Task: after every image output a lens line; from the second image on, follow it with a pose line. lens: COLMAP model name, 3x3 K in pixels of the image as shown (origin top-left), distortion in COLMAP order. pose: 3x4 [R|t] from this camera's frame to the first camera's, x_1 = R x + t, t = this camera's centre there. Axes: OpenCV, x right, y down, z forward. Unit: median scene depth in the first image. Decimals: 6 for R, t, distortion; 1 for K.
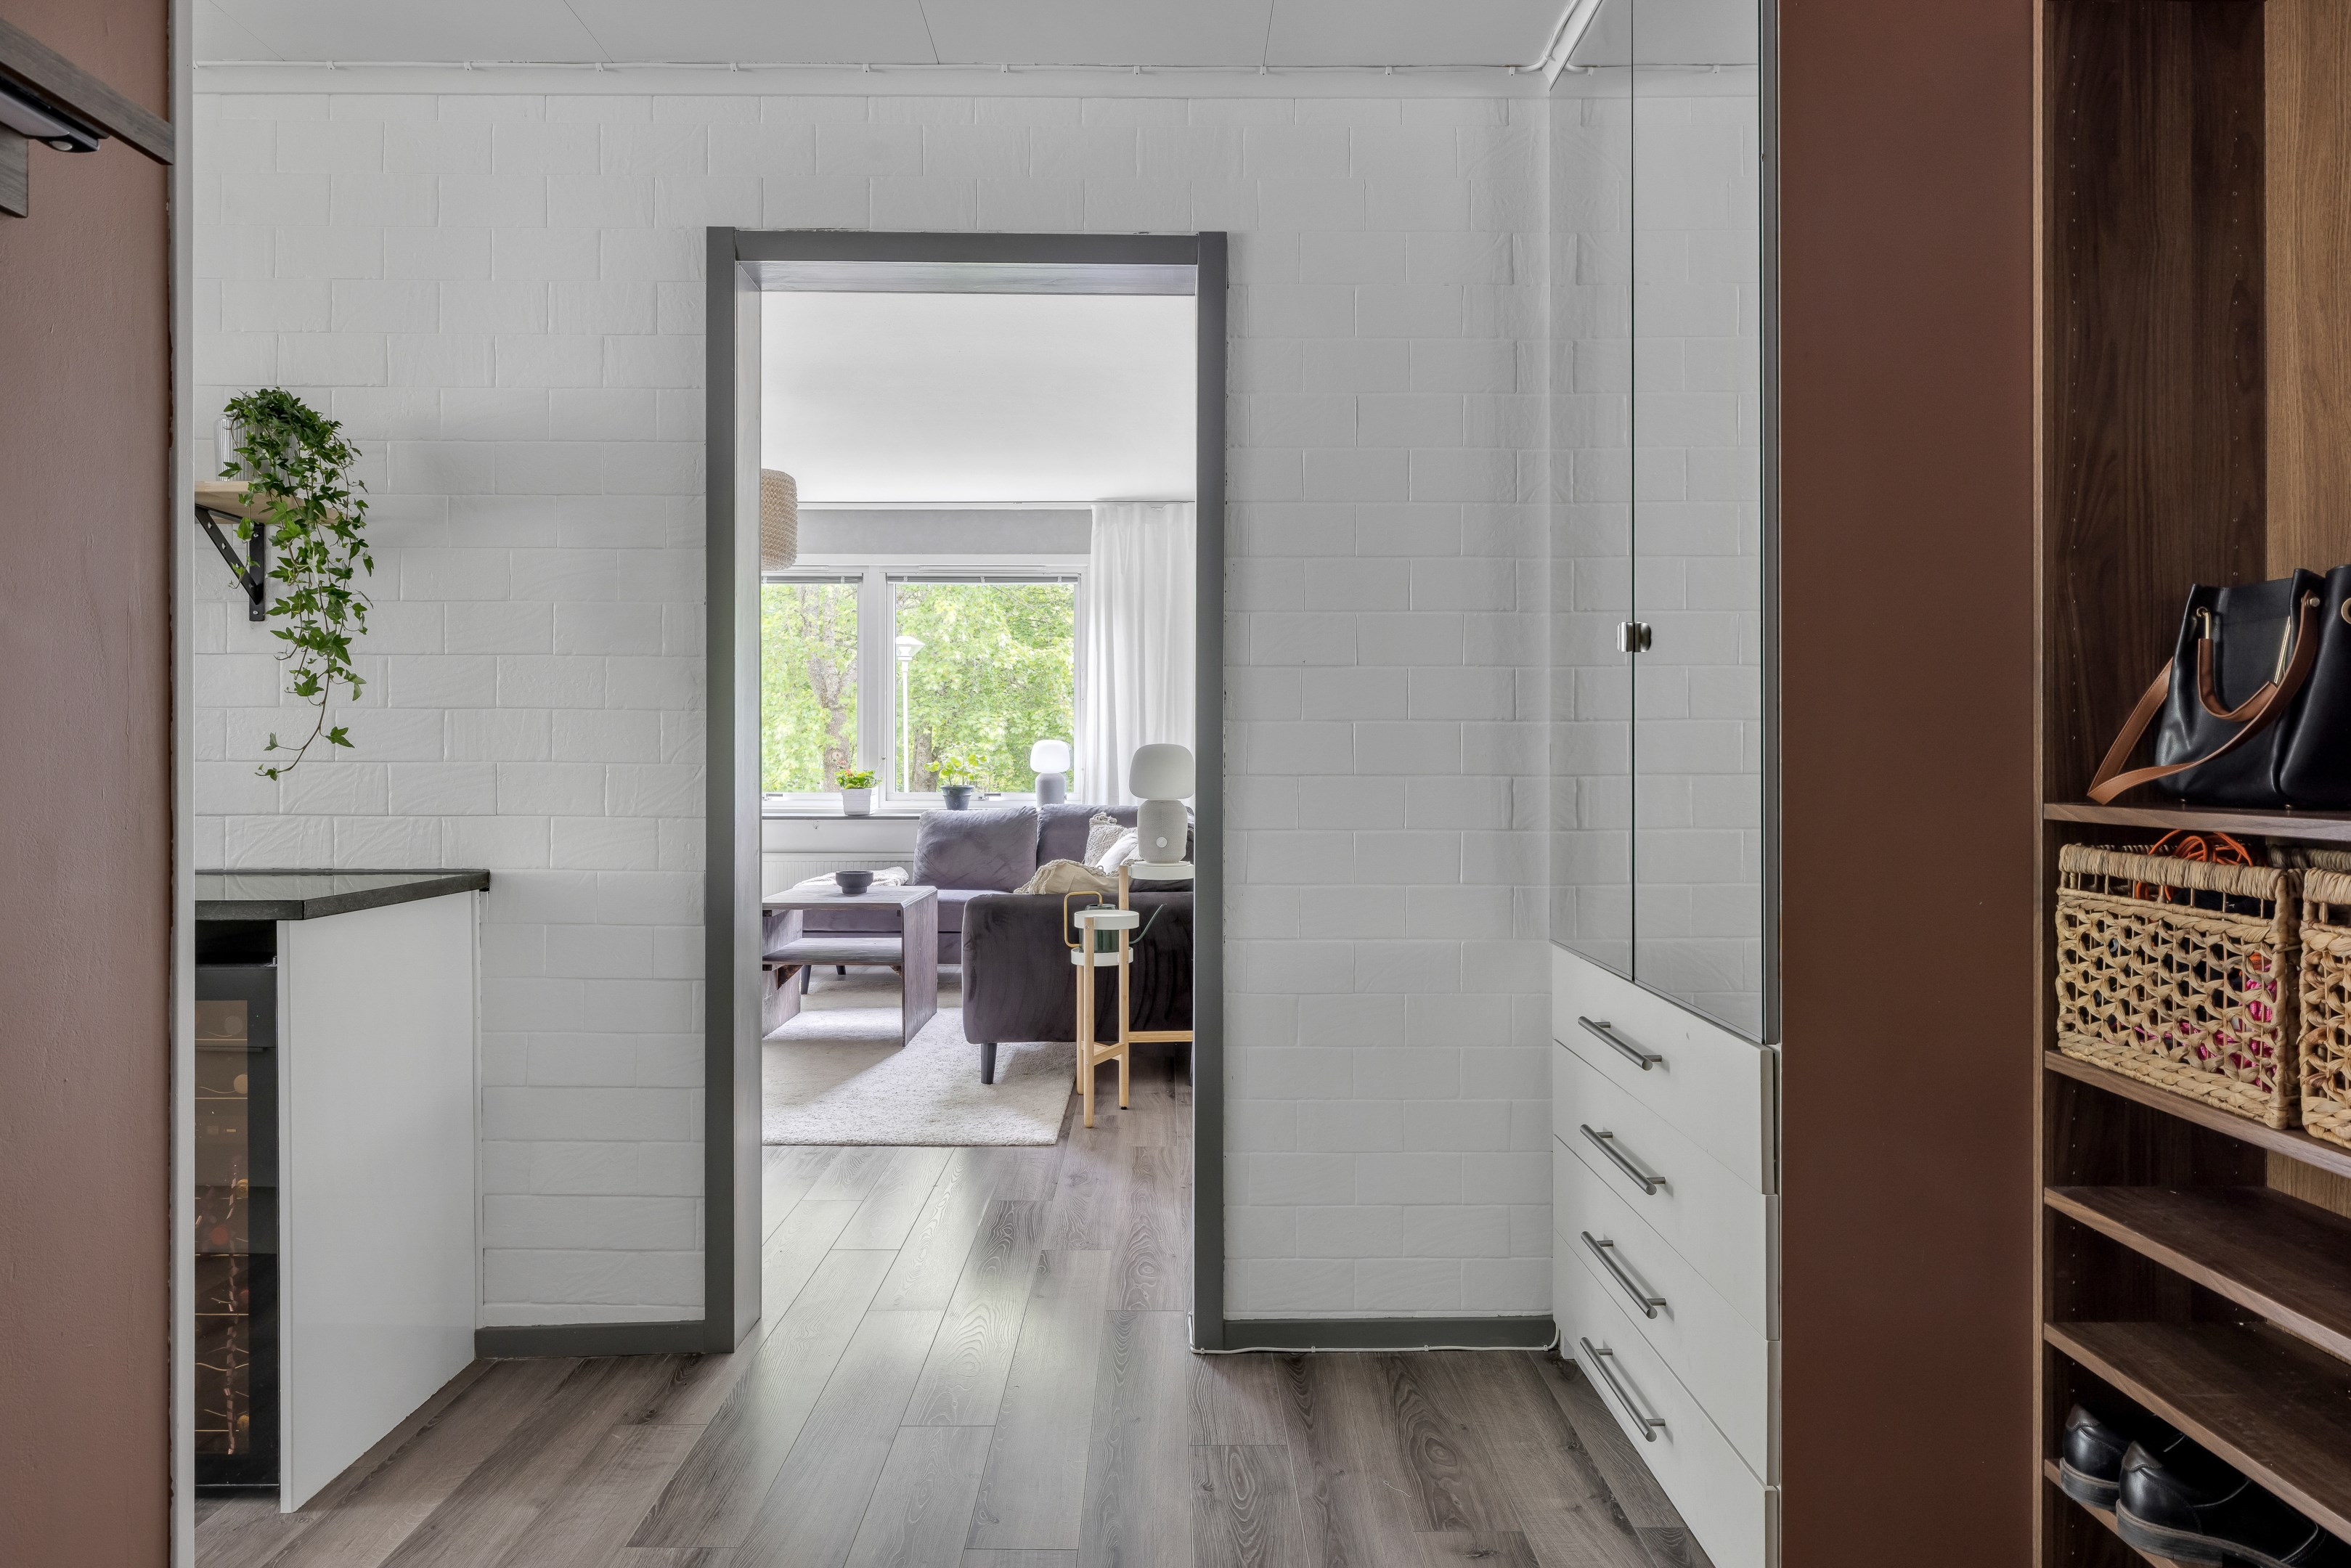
lens RADIAL K [[1461.9, 0, 1196.3], [0, 1461.9, 770.5], [0, 0, 1]] dist [-0.000587, -0.000901]
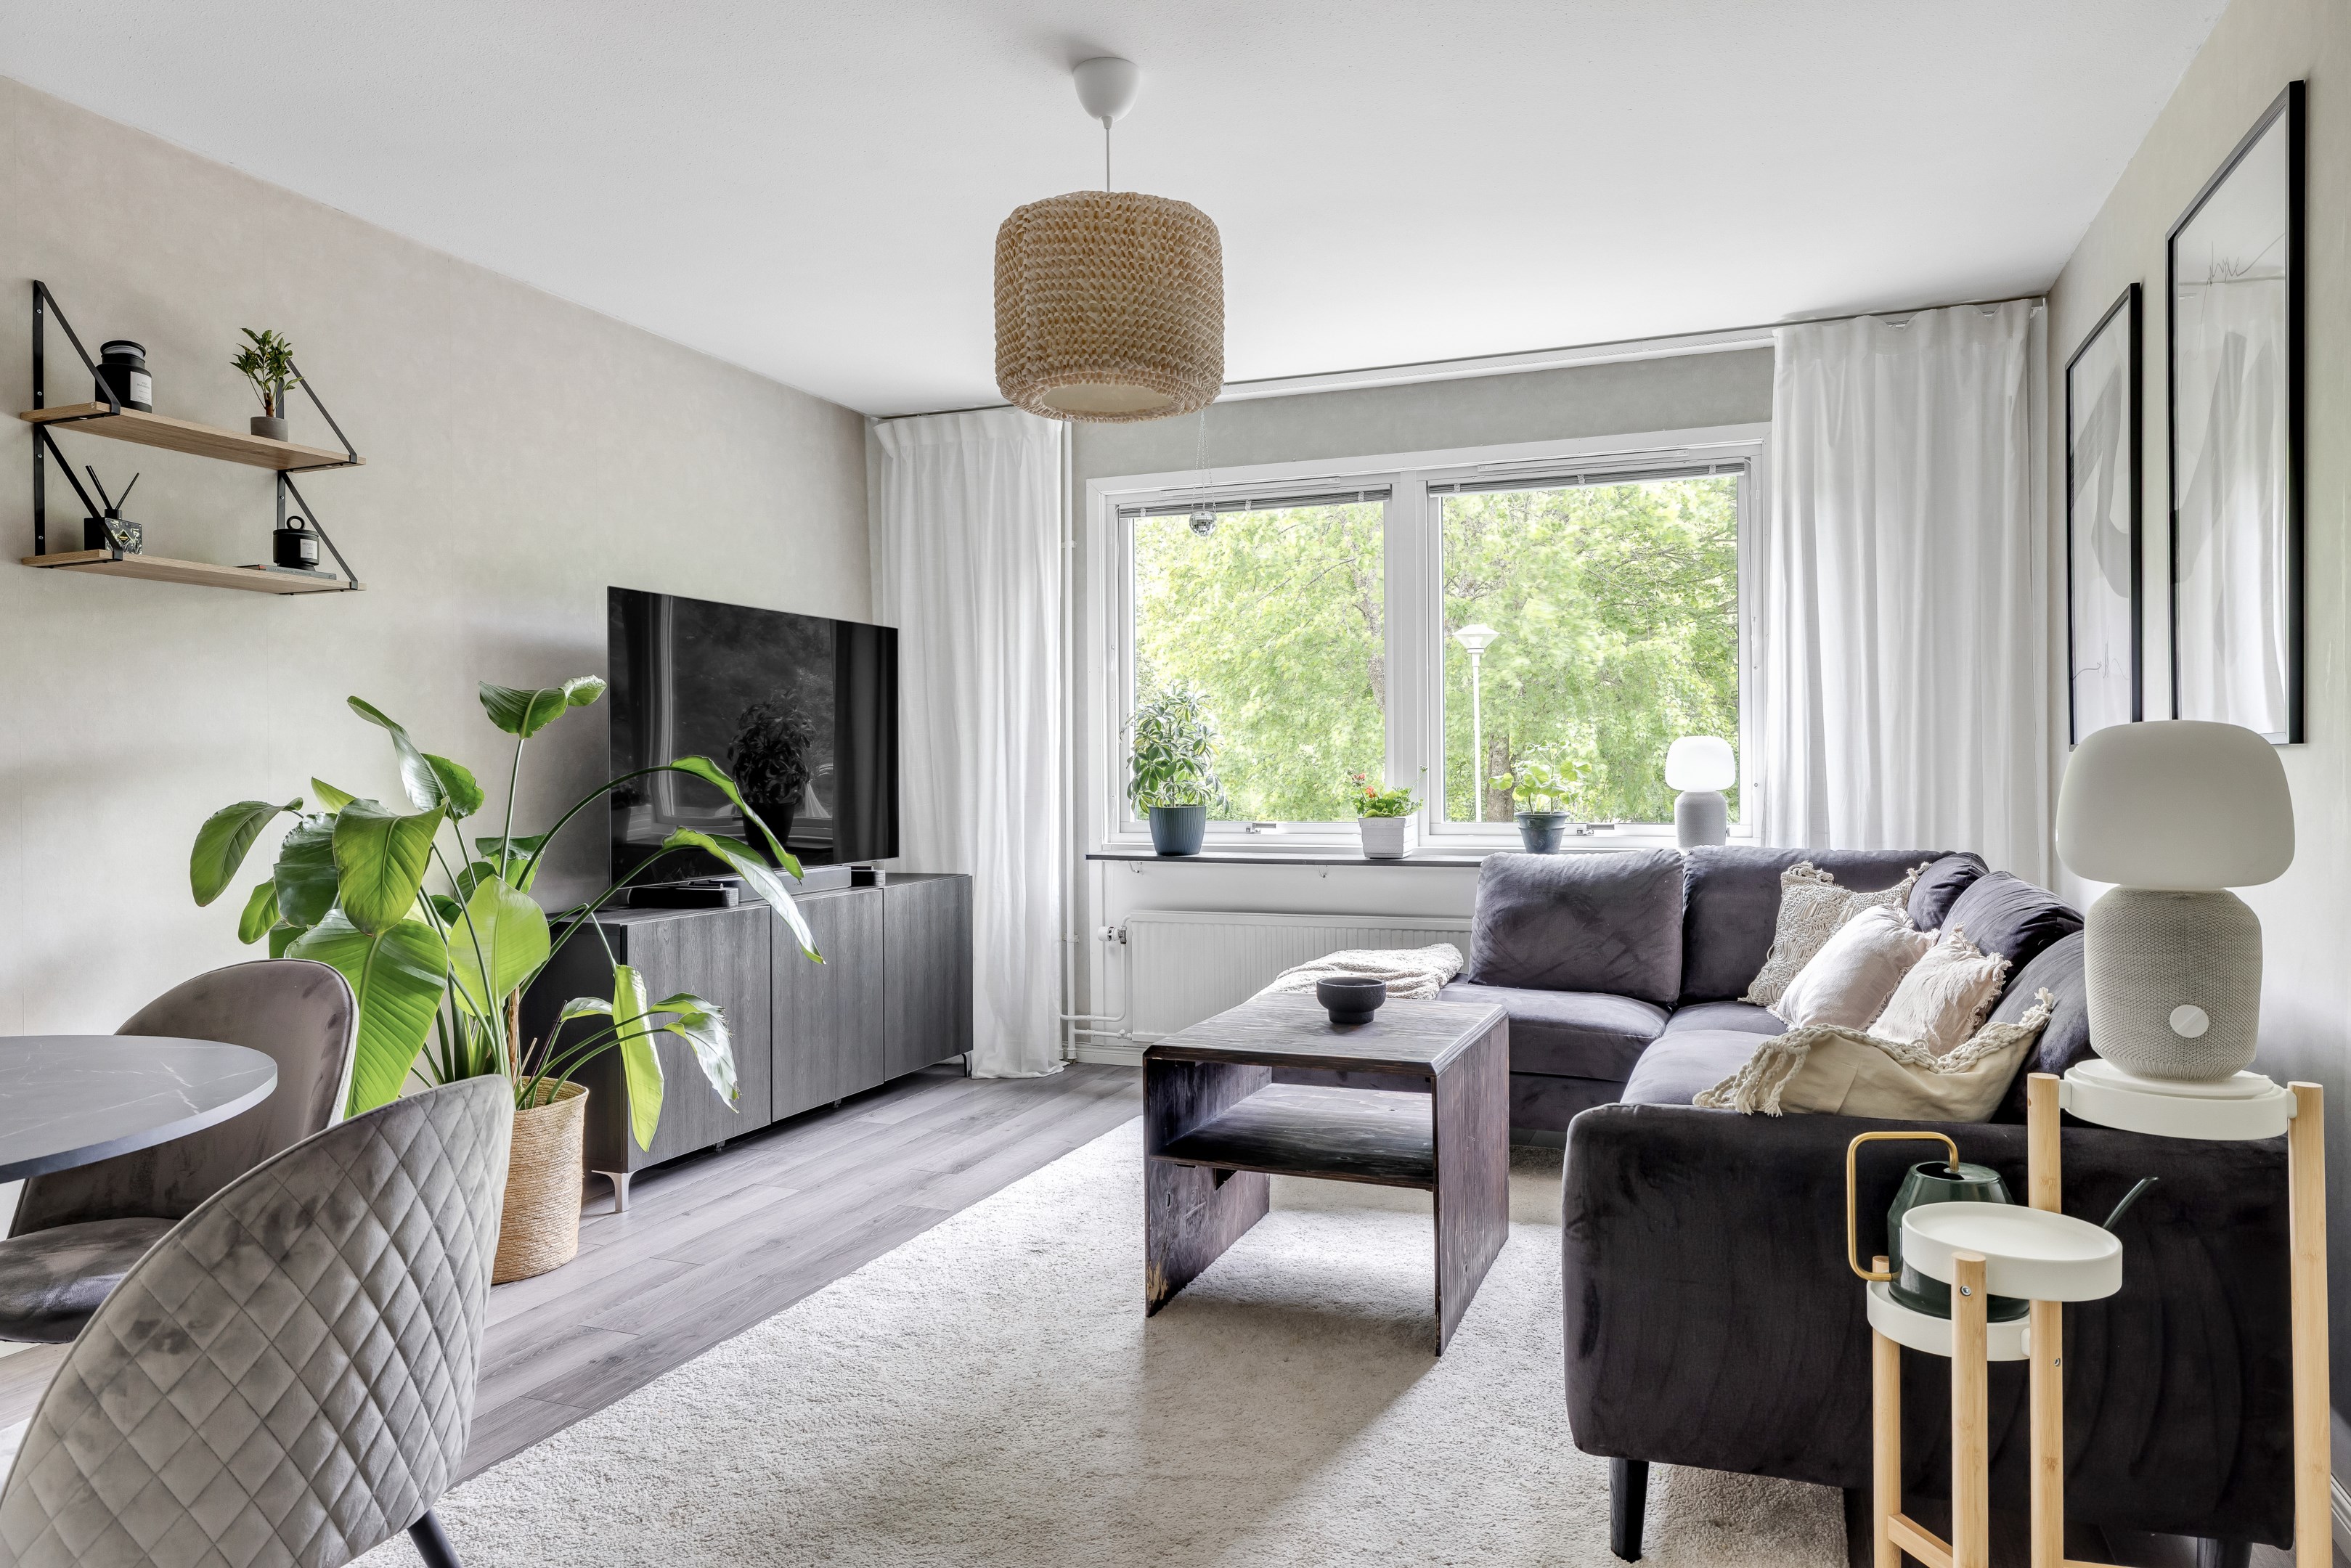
lens RADIAL K [[1461.9, 0, 1196.3], [0, 1461.9, 770.5], [0, 0, 1]] dist [-0.000587, -0.000901]
pose [[0.924408, -0.007844, -0.381324, -0.063816], [0.005159, 0.999954, -0.008062, -0.003283], [0.381370, 0.005485, 0.924406, 0.378808]]
